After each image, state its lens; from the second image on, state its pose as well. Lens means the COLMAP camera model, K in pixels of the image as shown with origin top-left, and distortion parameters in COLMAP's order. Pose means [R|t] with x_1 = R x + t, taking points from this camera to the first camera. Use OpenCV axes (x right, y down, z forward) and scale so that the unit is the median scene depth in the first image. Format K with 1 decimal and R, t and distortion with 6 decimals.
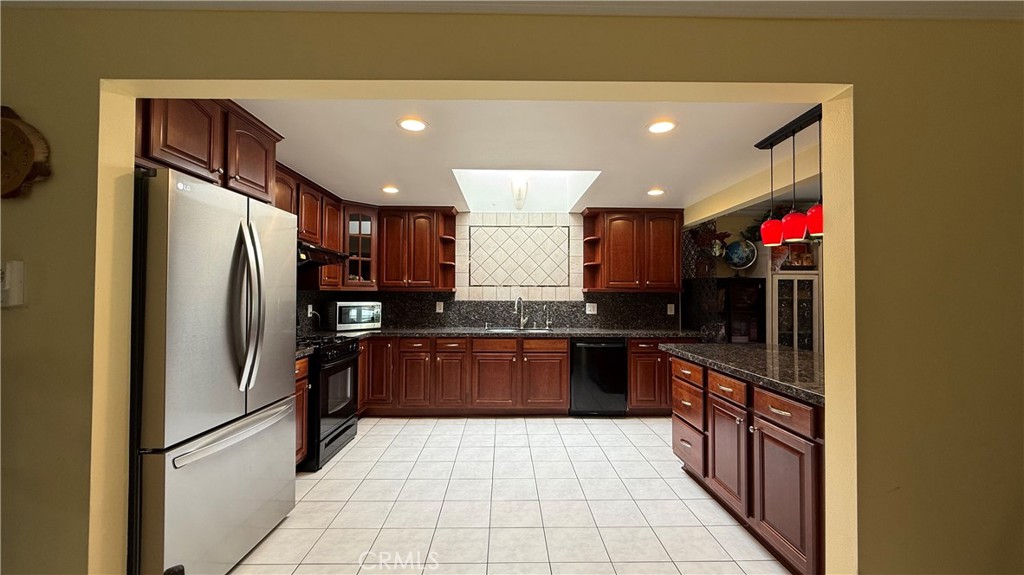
lens RADIAL K [[406.6, 0, 508.9], [0, 406.6, 288.1], [0, 0, 1]] dist [-0.001436, 0.000109]
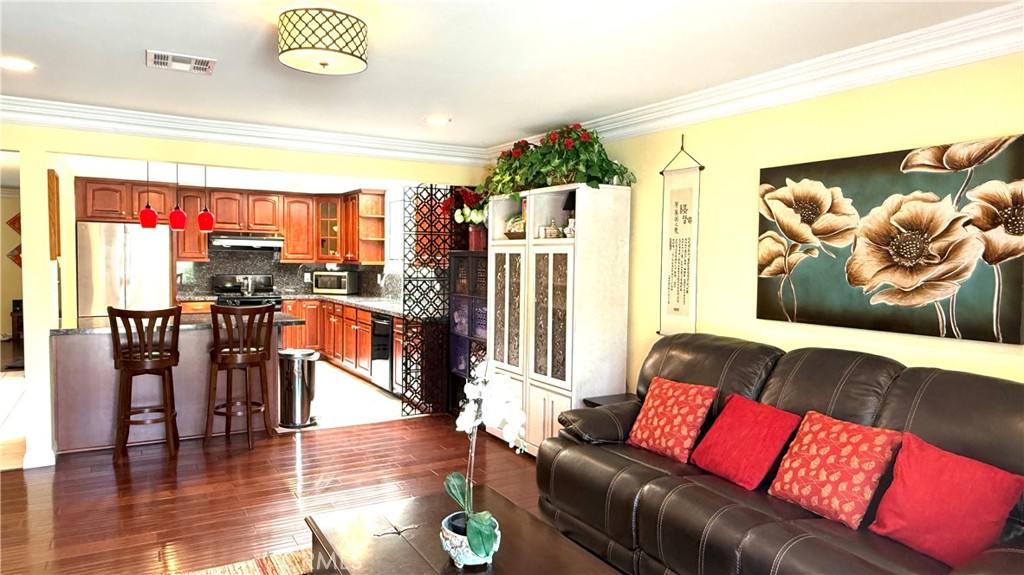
lens RADIAL K [[649.1, 0, 512.0], [0, 649.1, 290.8], [0, 0, 1]] dist [-0.014252, -0.003268]
pose [[0.511448, 0.046402, -0.858060, 1.554820], [-0.000700, 0.998563, 0.053582, -0.015119], [0.859314, -0.026804, 0.510746, 0.423179]]
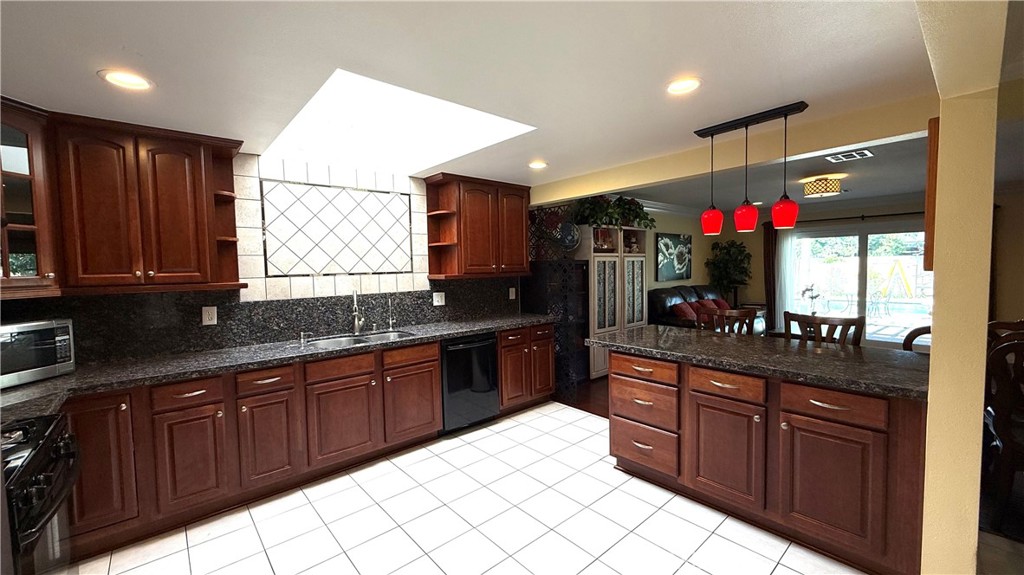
lens RADIAL K [[406.6, 0, 509.0], [0, 406.6, 286.9], [0, 0, 1]] dist [-0.001436, 0.000109]
pose [[0.761780, -0.053832, 0.645595, -0.221669], [0.014563, 0.997713, 0.066009, -0.026132], [-0.647672, -0.040883, 0.760822, 0.295370]]
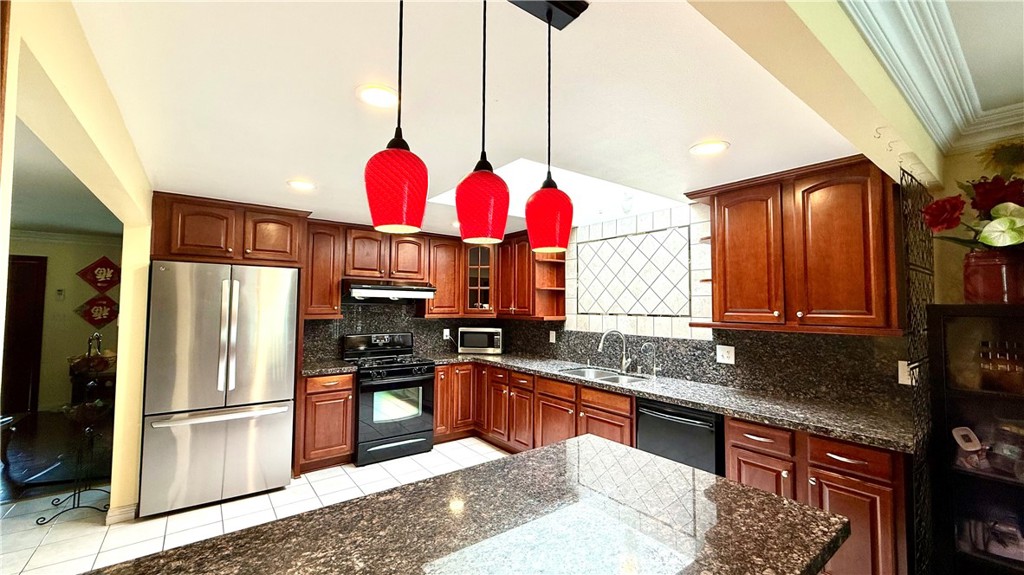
lens RADIAL K [[406.6, 0, 507.4], [0, 406.6, 287.2], [0, 0, 1]] dist [-0.001436, 0.000109]
pose [[0.593680, -0.037013, -0.803849, 0.513007], [0.008238, 0.999169, -0.039922, -0.028656], [0.804659, 0.017079, 0.593492, 0.389210]]
